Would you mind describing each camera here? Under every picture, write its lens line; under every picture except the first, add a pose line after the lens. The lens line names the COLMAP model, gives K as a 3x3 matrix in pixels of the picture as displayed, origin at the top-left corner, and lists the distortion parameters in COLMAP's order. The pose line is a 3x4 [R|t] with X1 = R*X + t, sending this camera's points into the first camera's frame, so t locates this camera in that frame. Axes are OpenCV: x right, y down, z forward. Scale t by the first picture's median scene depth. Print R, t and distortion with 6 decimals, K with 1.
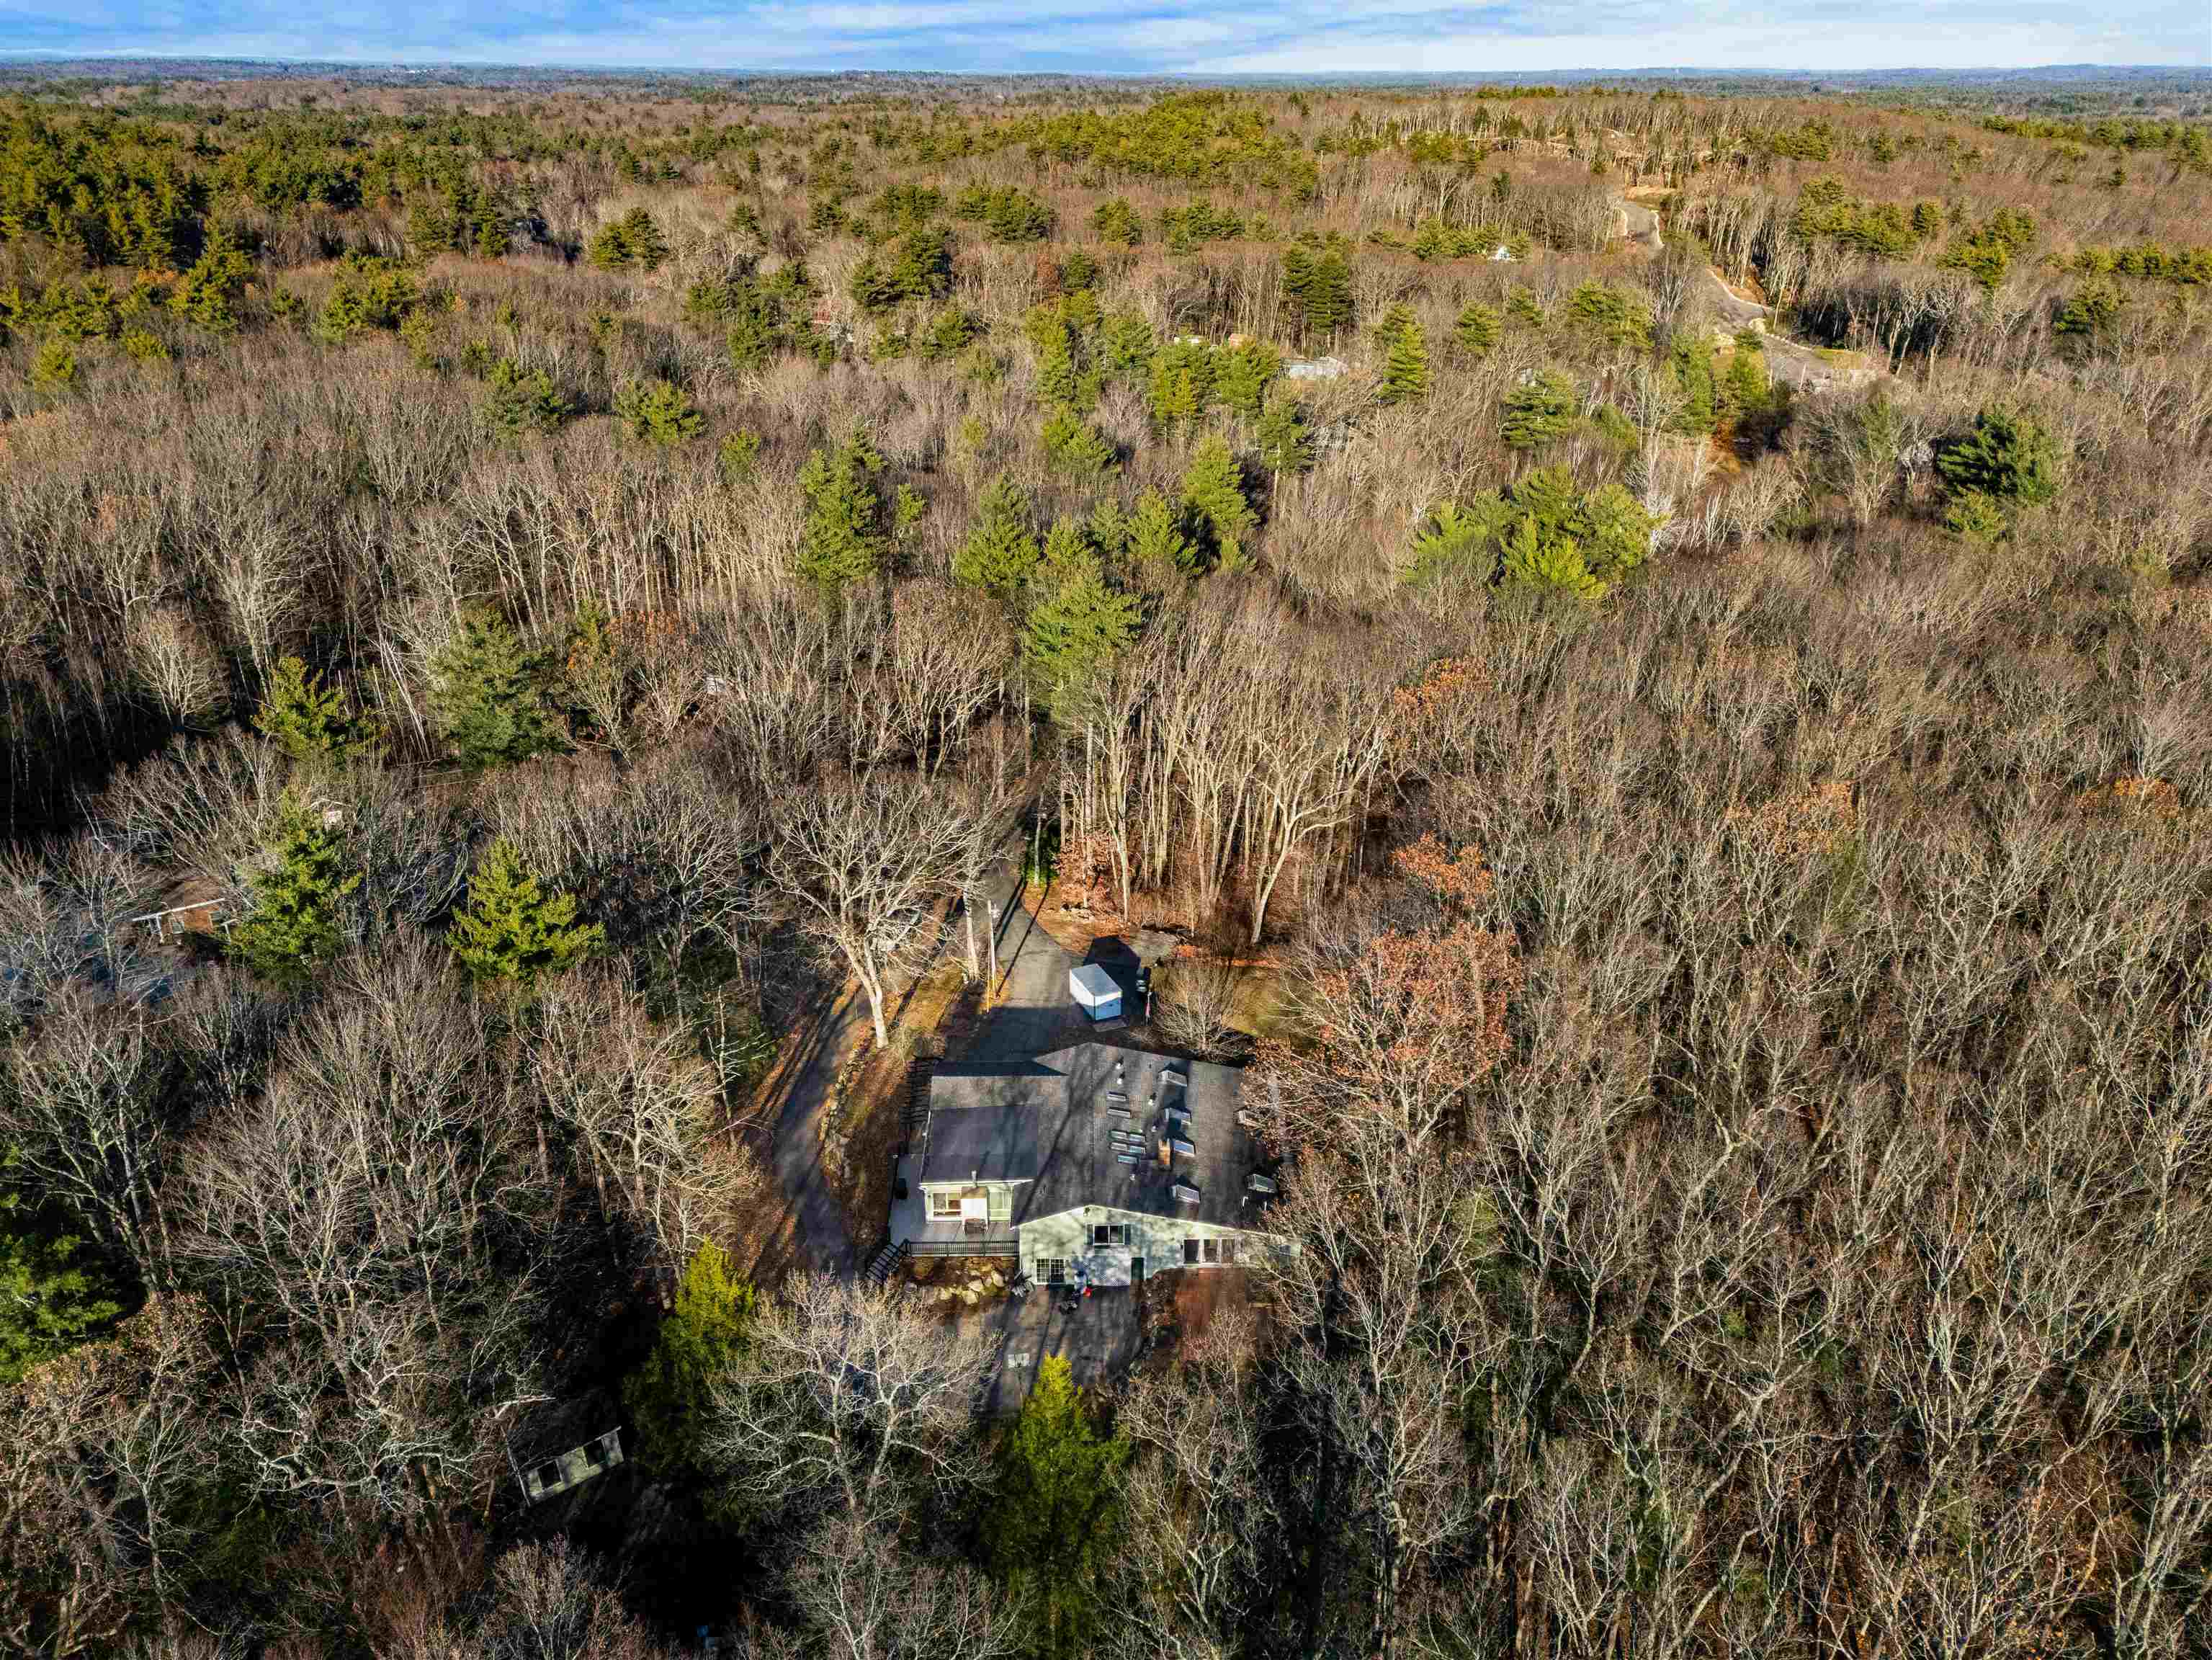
lens RADIAL K [[1621.3, 0, 1041.7], [0, 1621.3, 829.2], [0, 0, 1]] dist [0.148778, 0.000009]
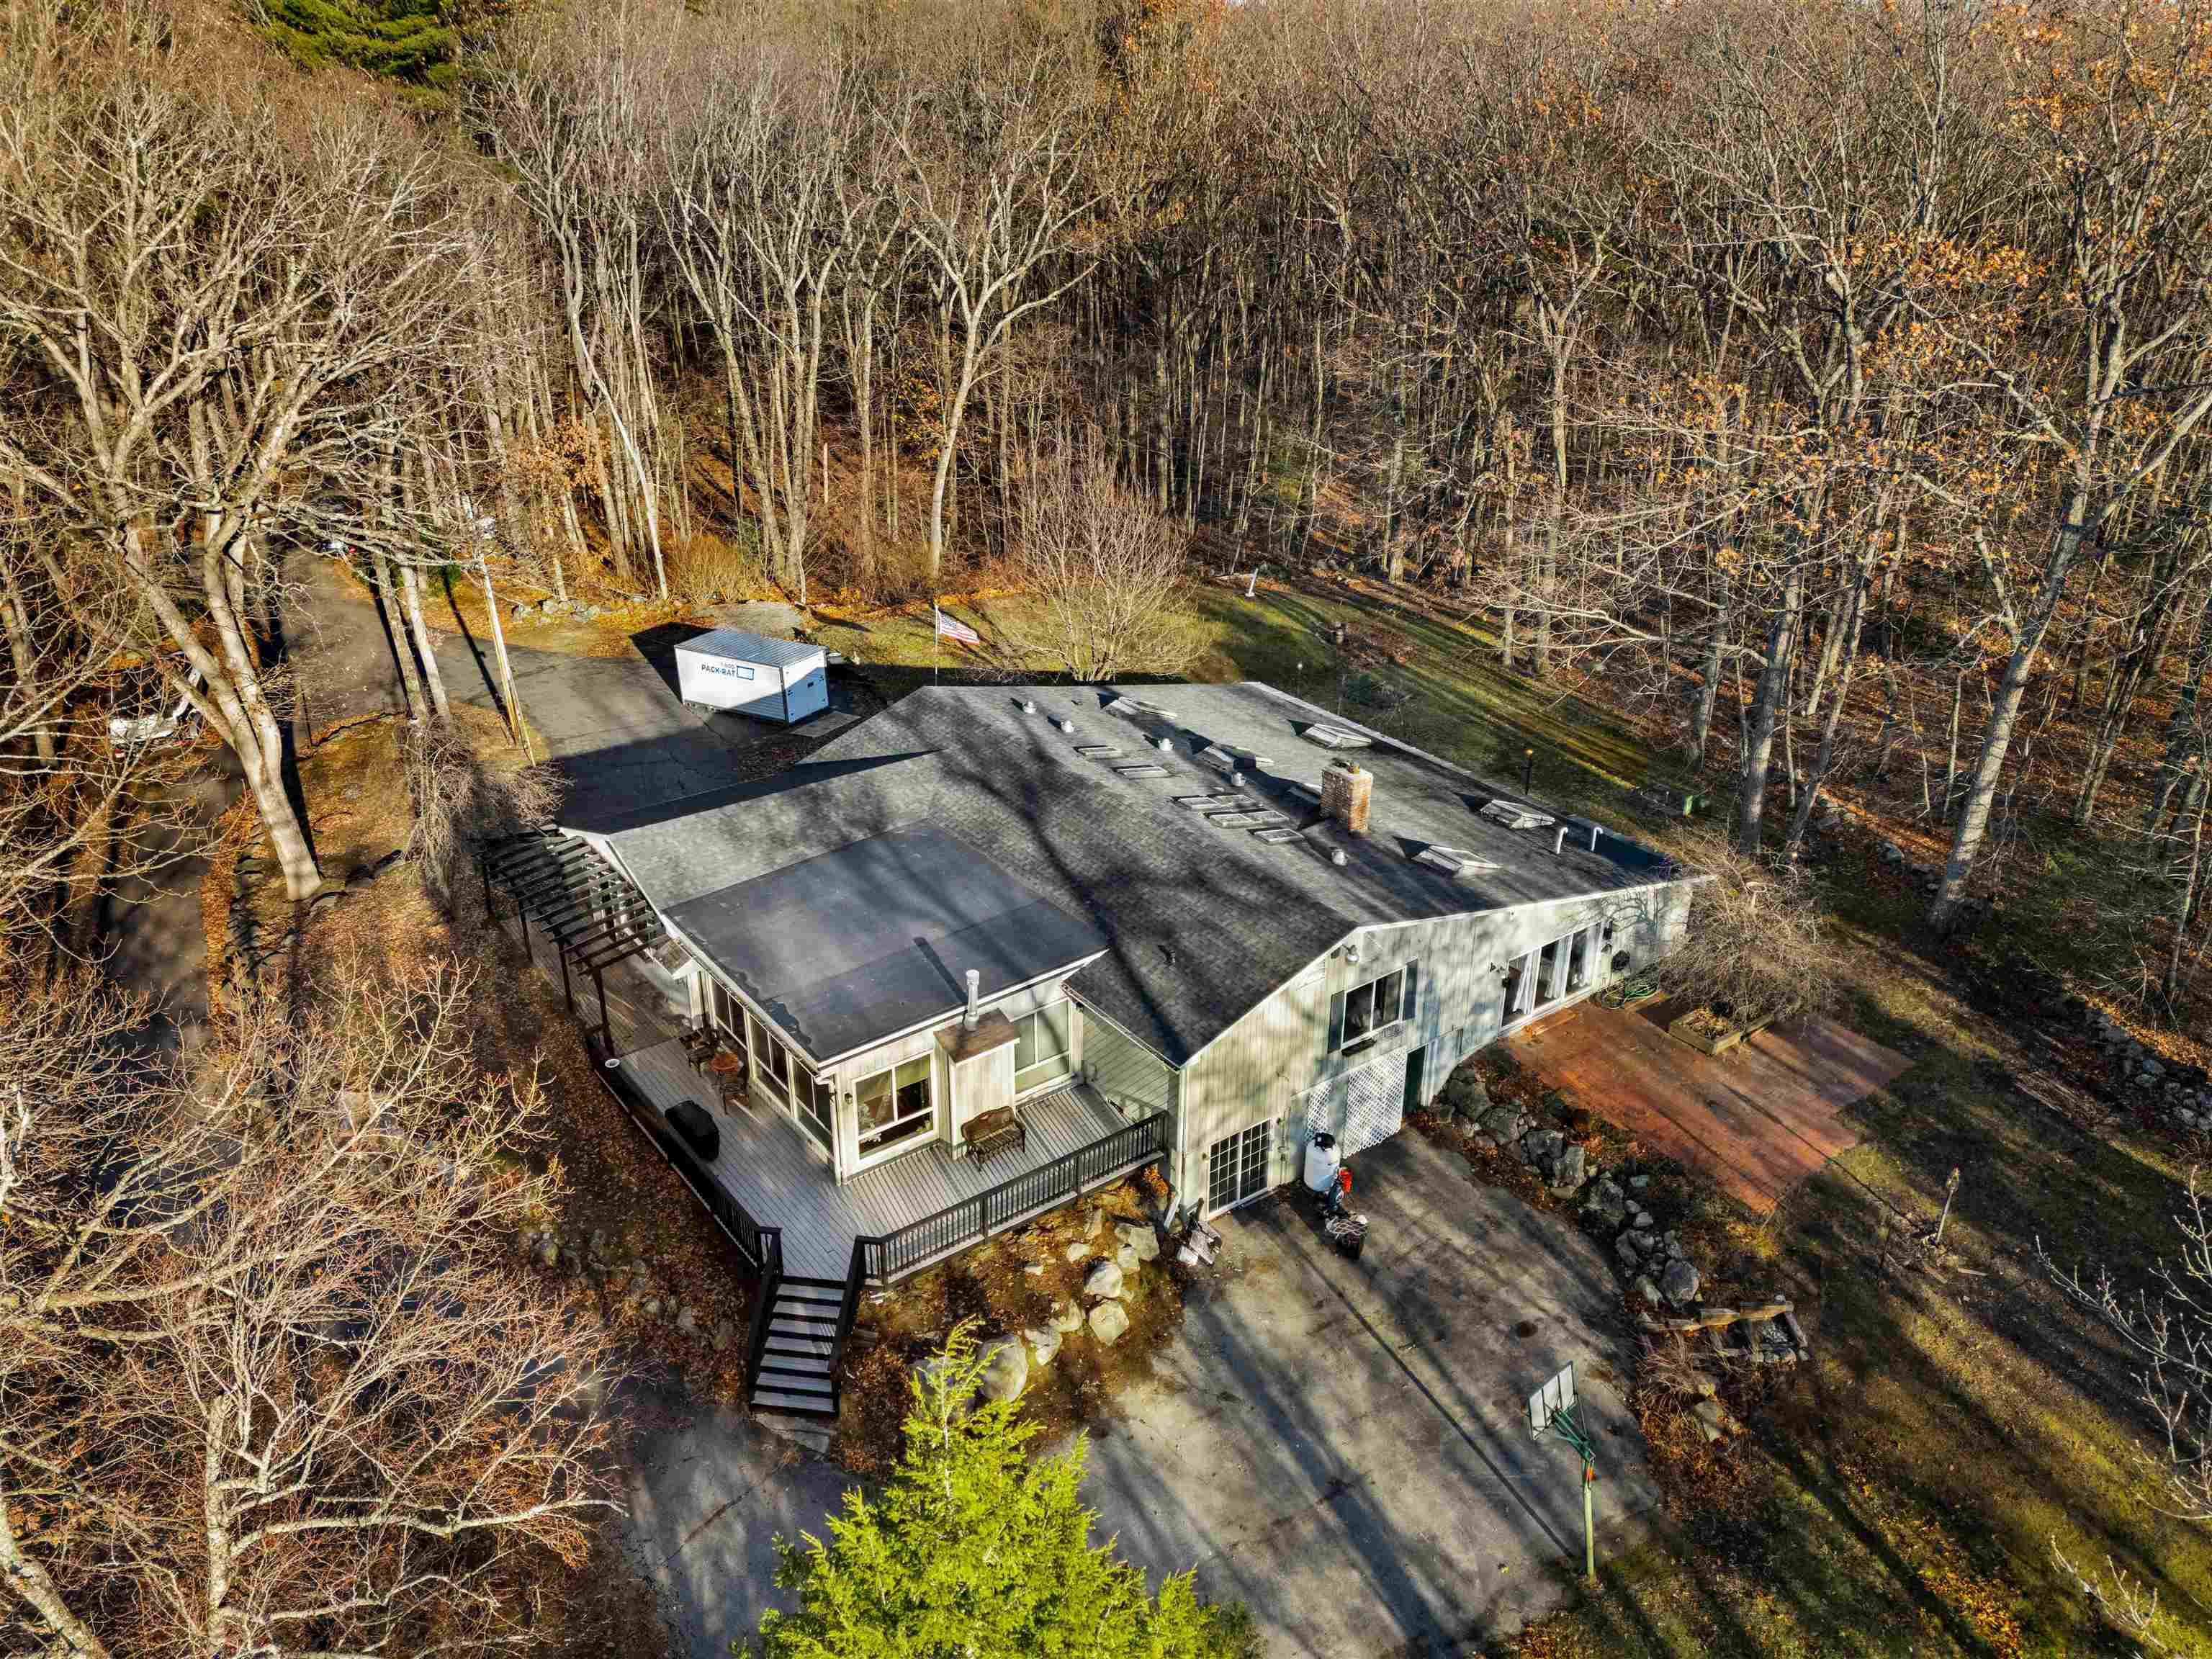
lens RADIAL K [[1621.1, 0, 1041.7], [0, 1621.1, 828.7], [0, 0, 1]] dist [0.148778, 0.000009]
pose [[0.805865, -0.236405, 0.542858, -0.203679], [0.239676, 0.968606, 0.066015, 0.164802], [-0.541422, 0.076911, 0.837226, 0.721468]]
